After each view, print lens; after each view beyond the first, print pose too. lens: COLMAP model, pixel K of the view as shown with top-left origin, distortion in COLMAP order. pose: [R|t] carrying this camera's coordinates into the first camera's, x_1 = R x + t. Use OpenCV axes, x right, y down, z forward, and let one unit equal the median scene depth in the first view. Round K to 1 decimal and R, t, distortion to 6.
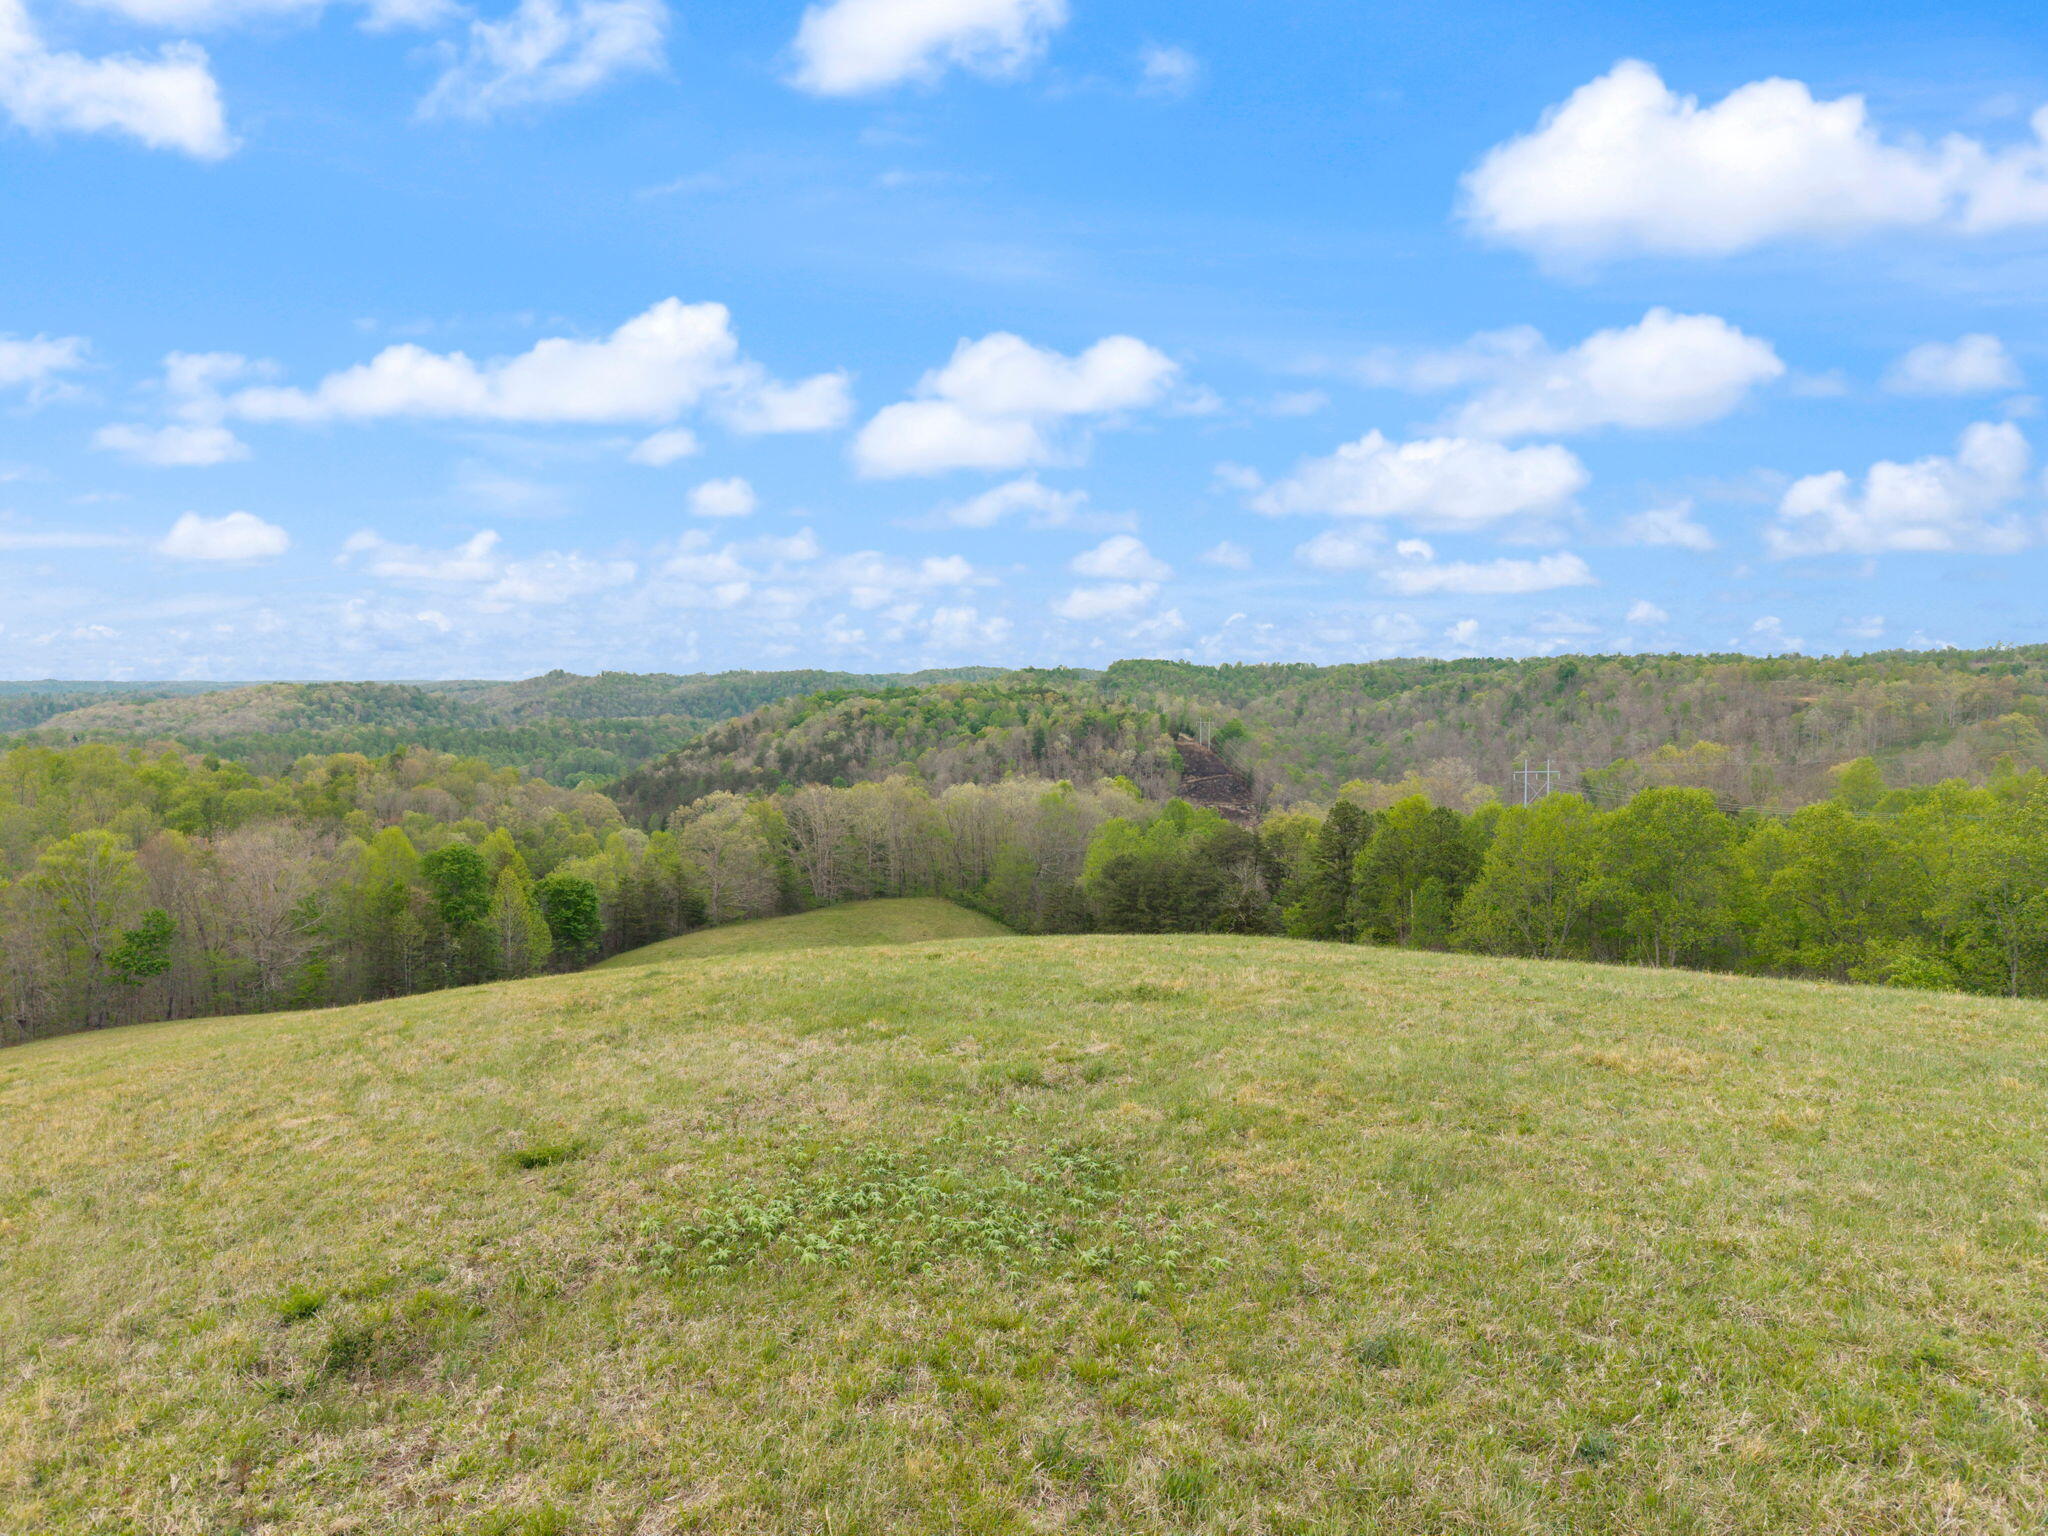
lens RADIAL K [[14585.6, 0, 1034.4], [0, 14585.6, 769.8], [0, 0, 1]] dist [-0.163529, 0.000000]
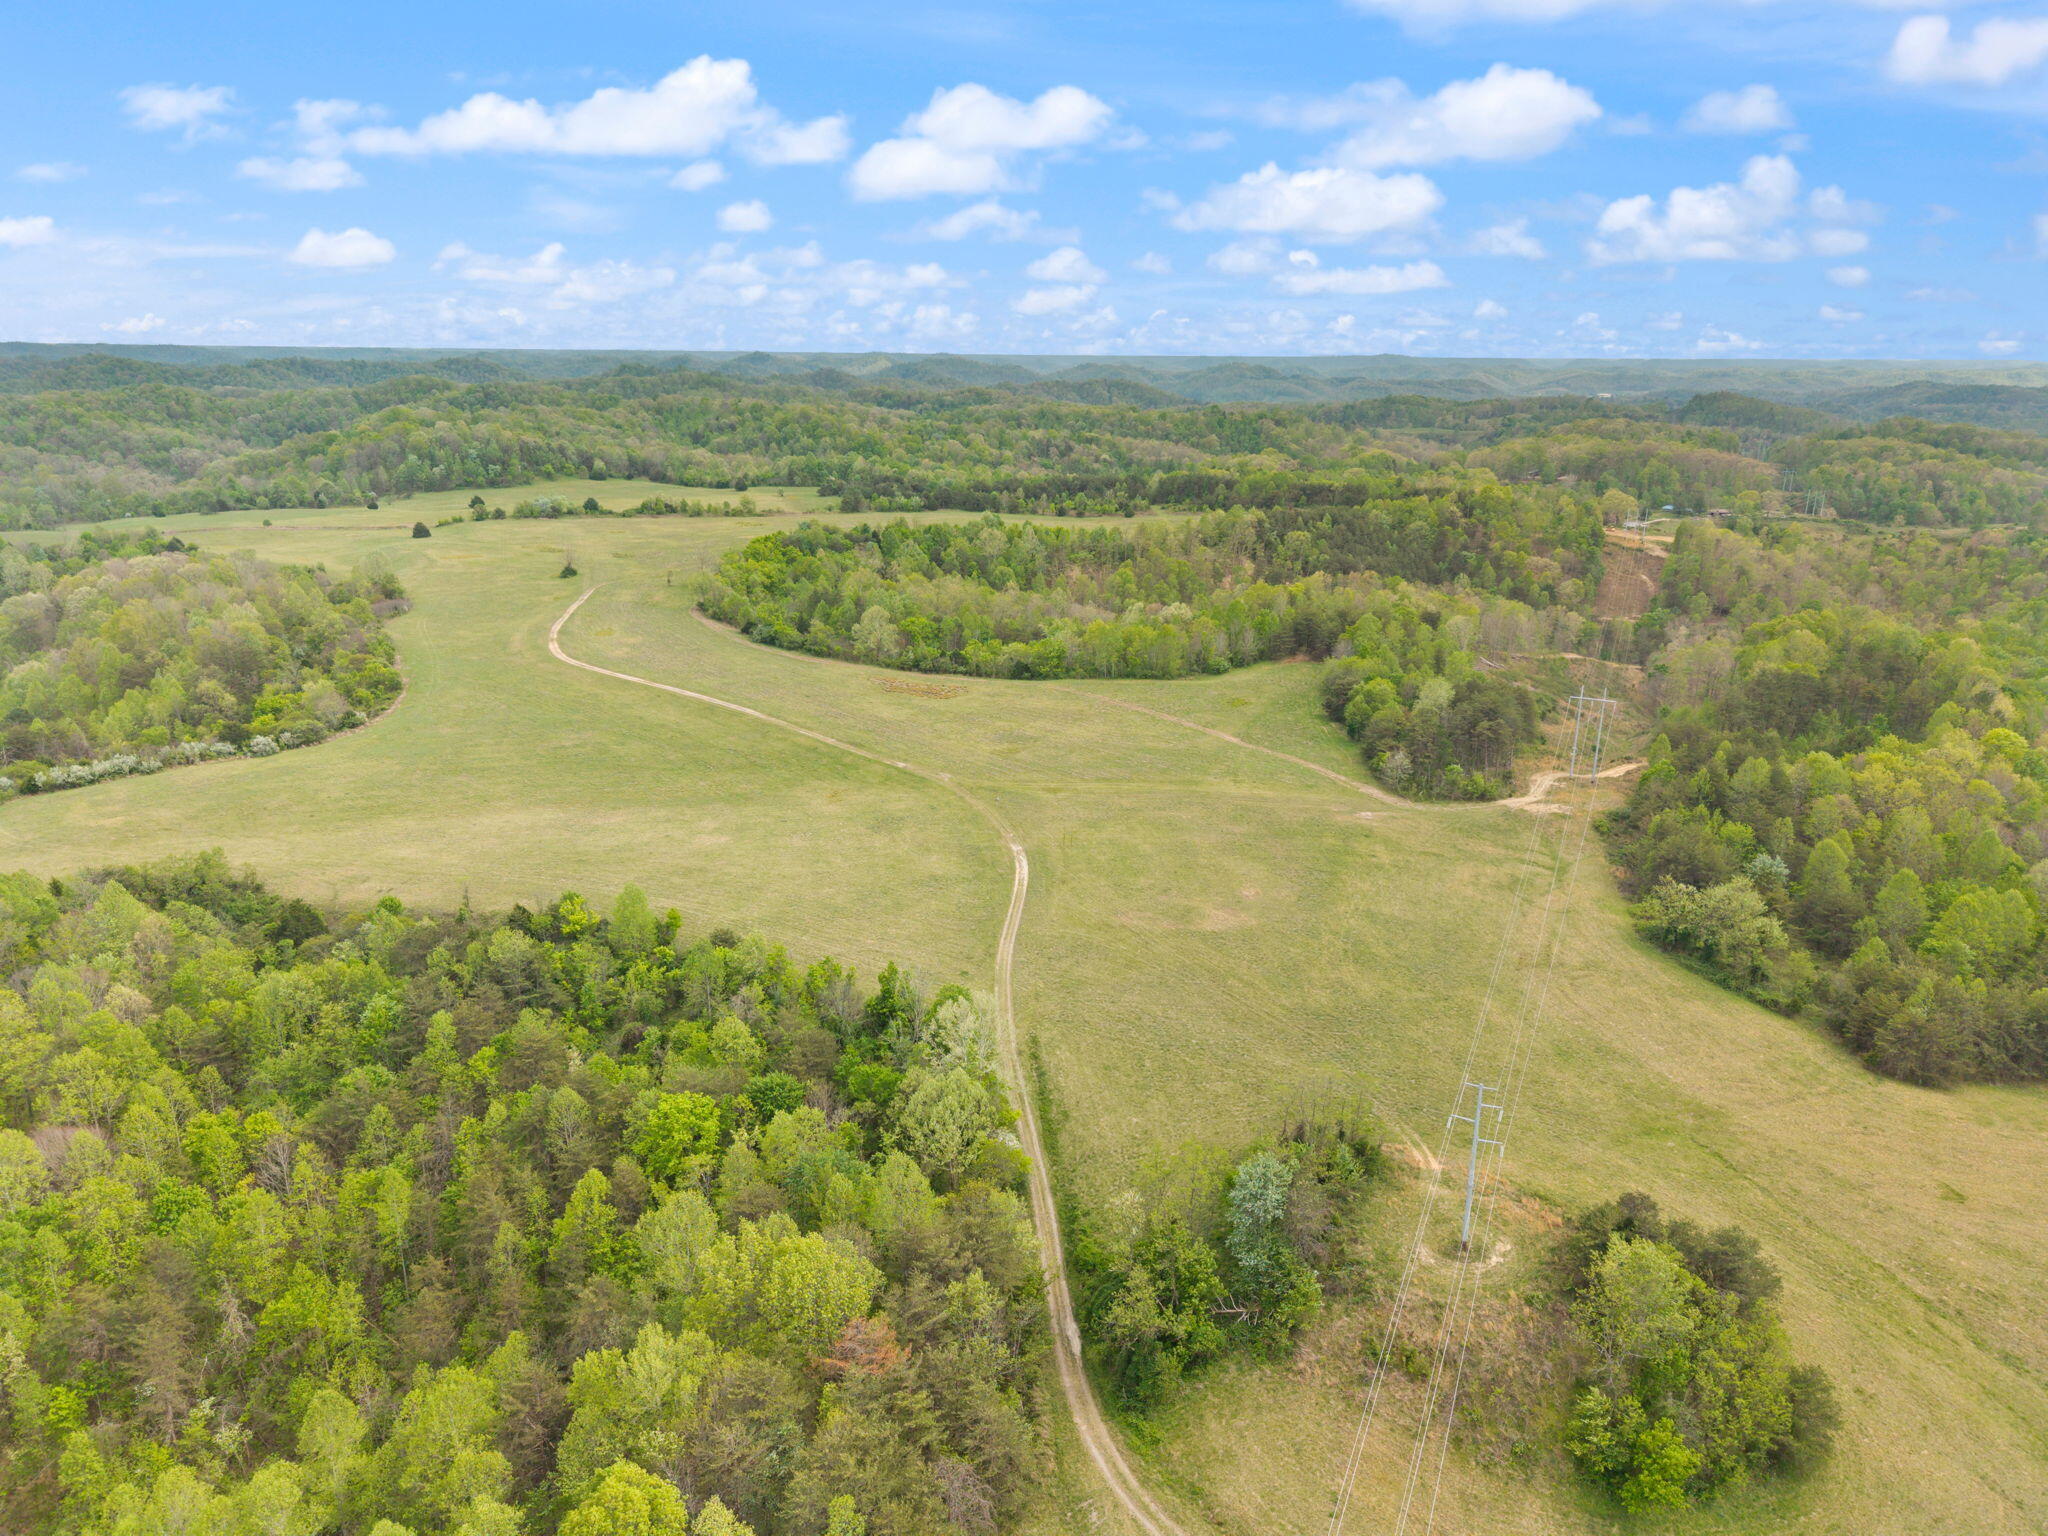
lens RADIAL K [[14585.6, 0, 1022.3], [0, 14585.6, 766.2], [0, 0, 1]] dist [-0.163529, 0.000000]
pose [[0.999954, -0.000400, 0.009535, -0.009656], [0.000236, 0.999851, 0.017260, 0.006660], [-0.009540, -0.017257, 0.999806, -0.239746]]
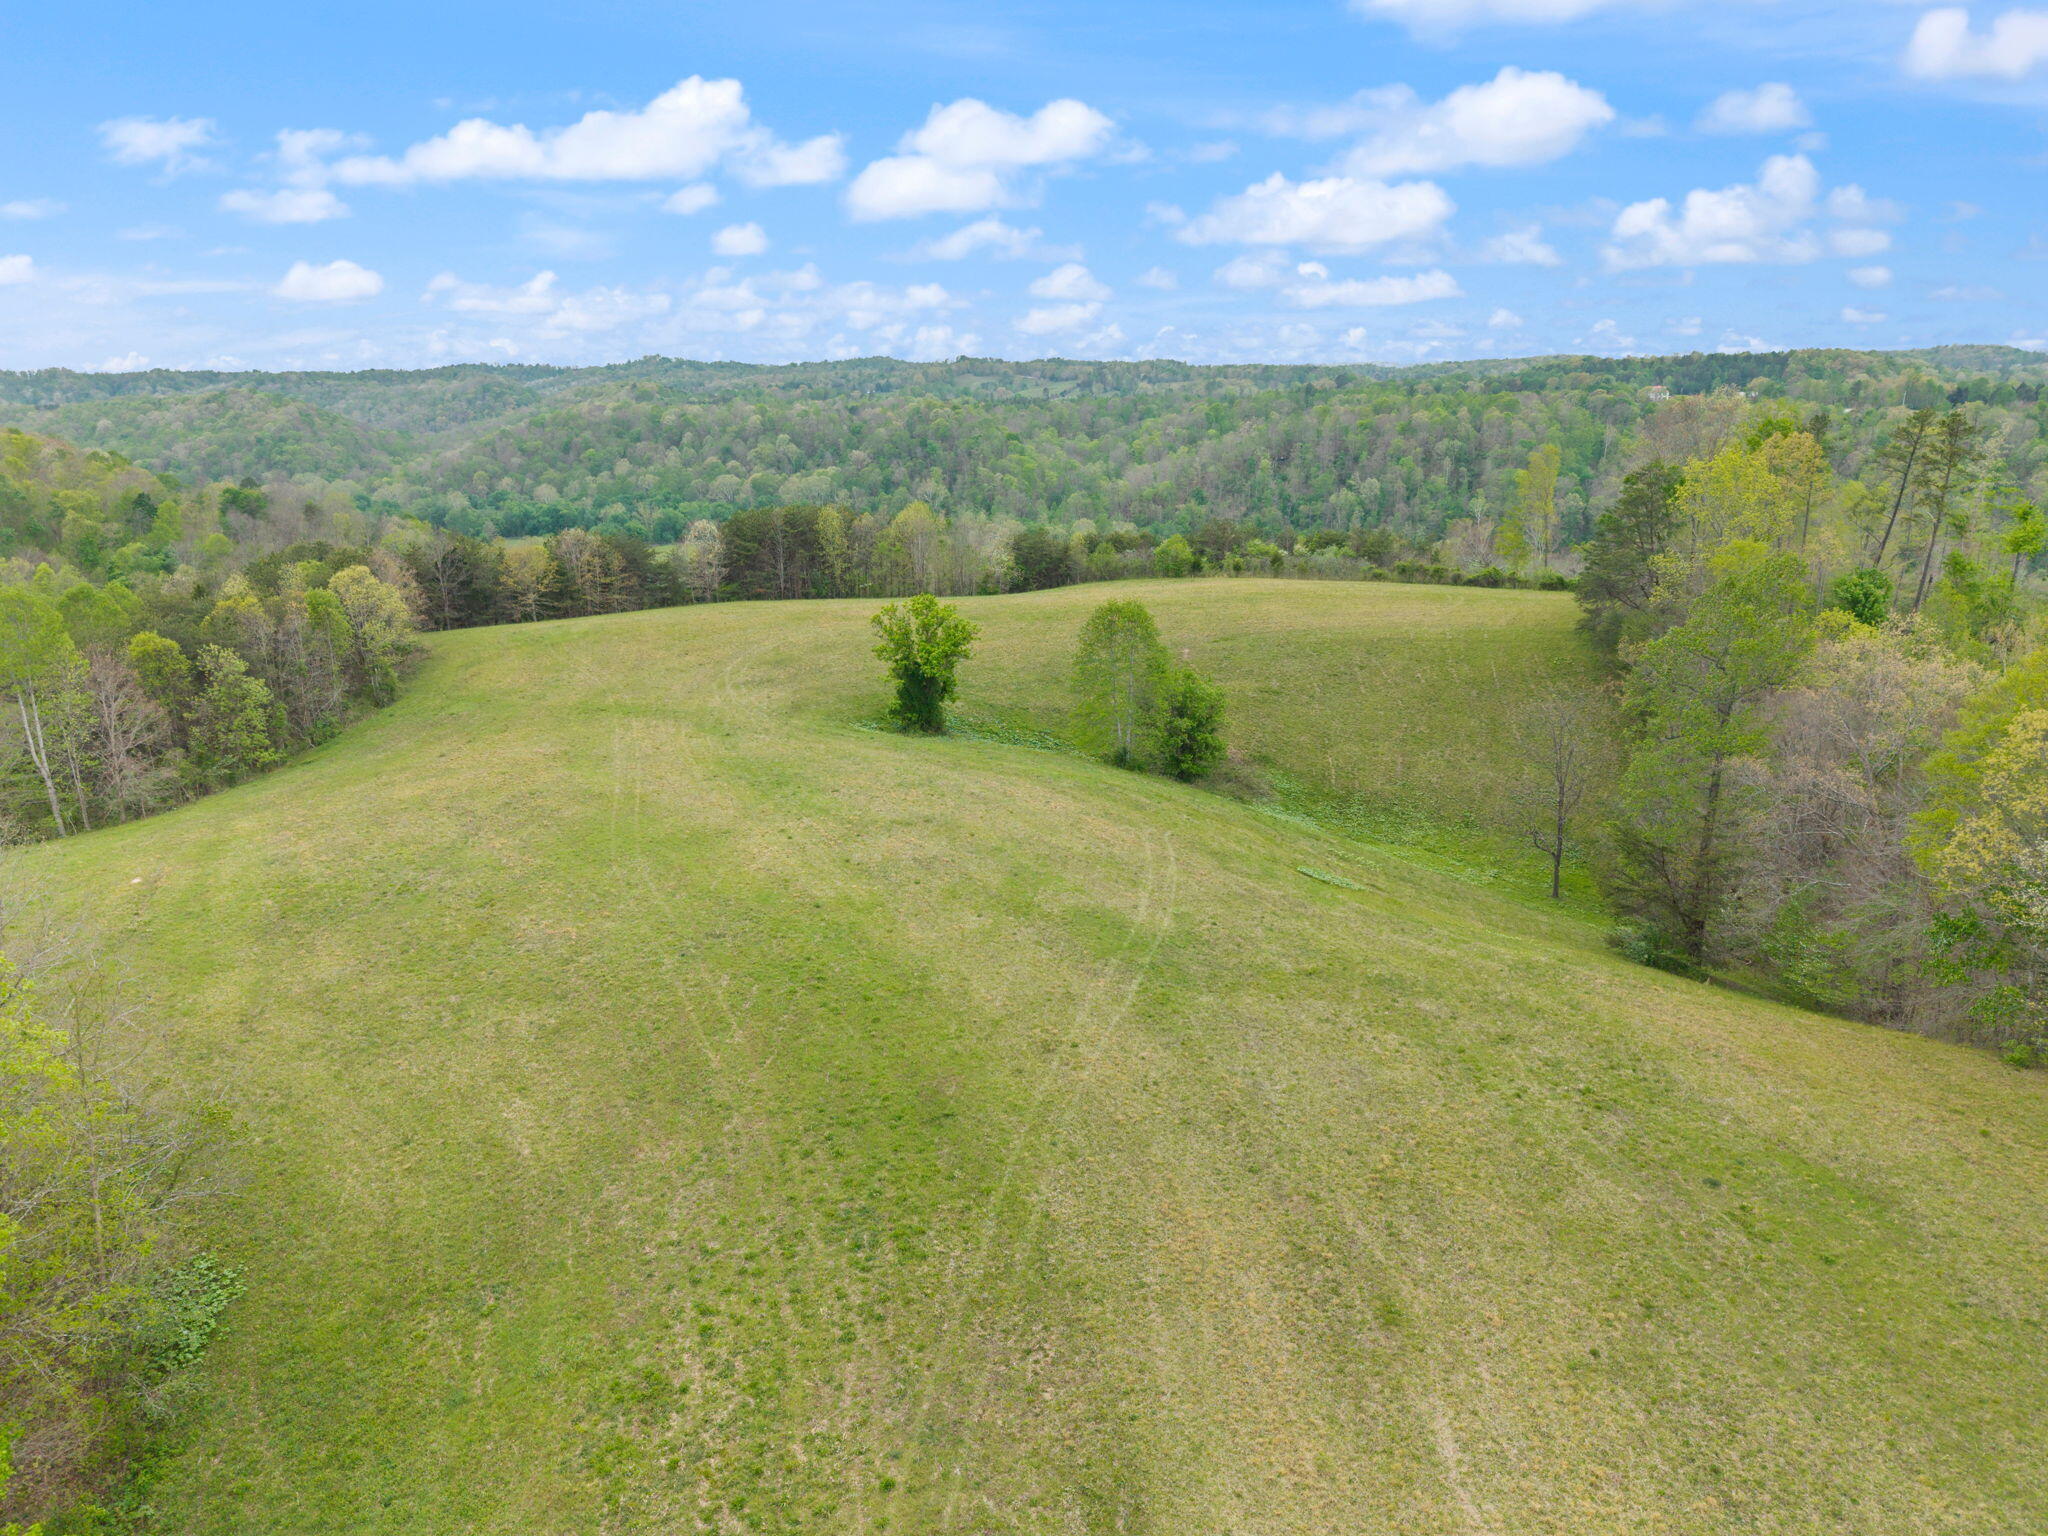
lens RADIAL K [[14585.6, 0, 1023.4], [0, 14585.6, 767.0], [0, 0, 1]] dist [-0.163529, 0.000000]
pose [[0.999730, -0.021652, 0.008473, -0.009083], [0.021510, 0.999632, 0.016500, 0.005623], [-0.008827, -0.016314, 0.999828, -0.211349]]
